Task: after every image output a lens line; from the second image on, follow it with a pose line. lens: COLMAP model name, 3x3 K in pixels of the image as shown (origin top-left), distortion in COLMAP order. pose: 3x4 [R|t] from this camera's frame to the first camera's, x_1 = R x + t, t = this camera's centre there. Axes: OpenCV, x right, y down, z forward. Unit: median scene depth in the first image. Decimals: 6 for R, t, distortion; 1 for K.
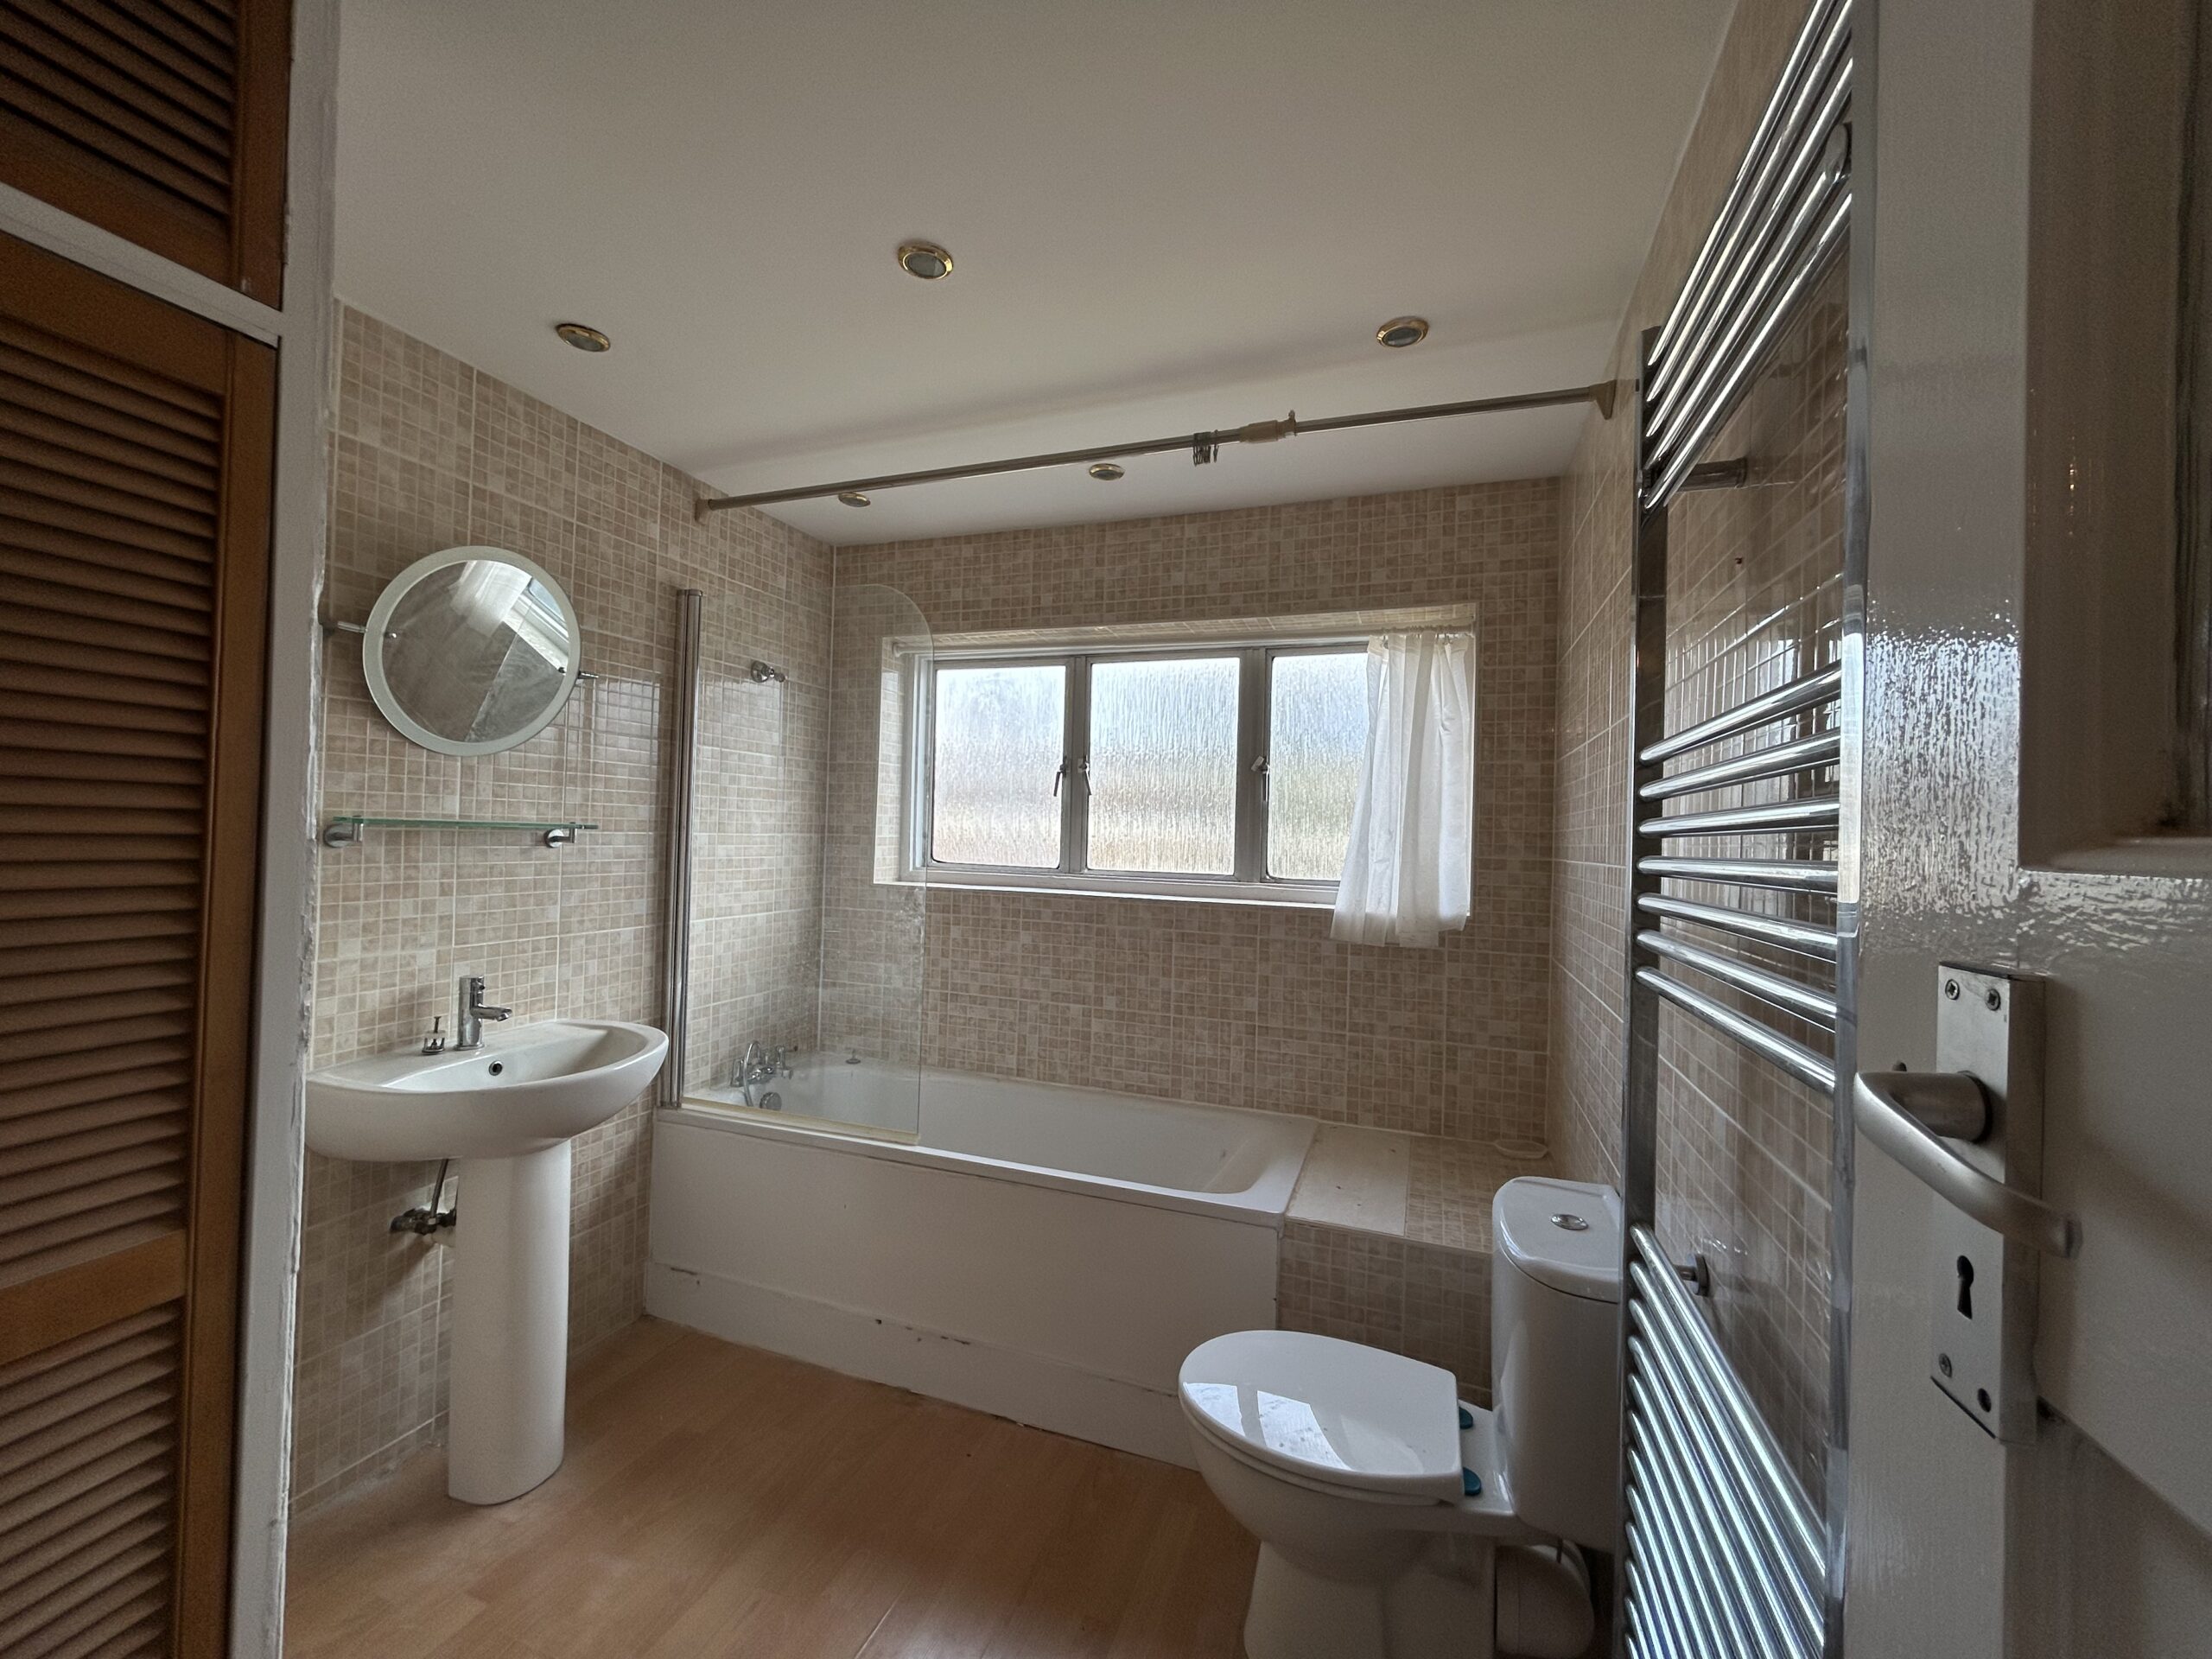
lens RADIAL K [[851.8, 0, 1106.0], [0, 851.8, 829.5], [0, 0, 1]] dist [0.001592, 0.000109]
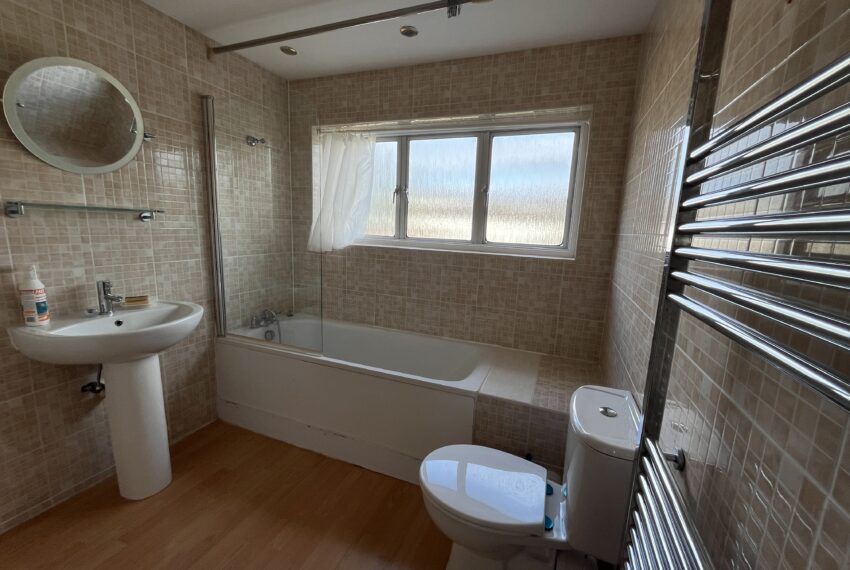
lens RADIAL K [[344.8, 0, 425.0], [0, 344.8, 285.0], [0, 0, 1]] dist [-0.000235, -0.000090]
pose [[0.999803, 0.016058, -0.011658, 0.055334], [-0.013735, 0.984030, 0.177473, 0.013064], [0.014322, -0.177278, 0.984057, 0.115969]]
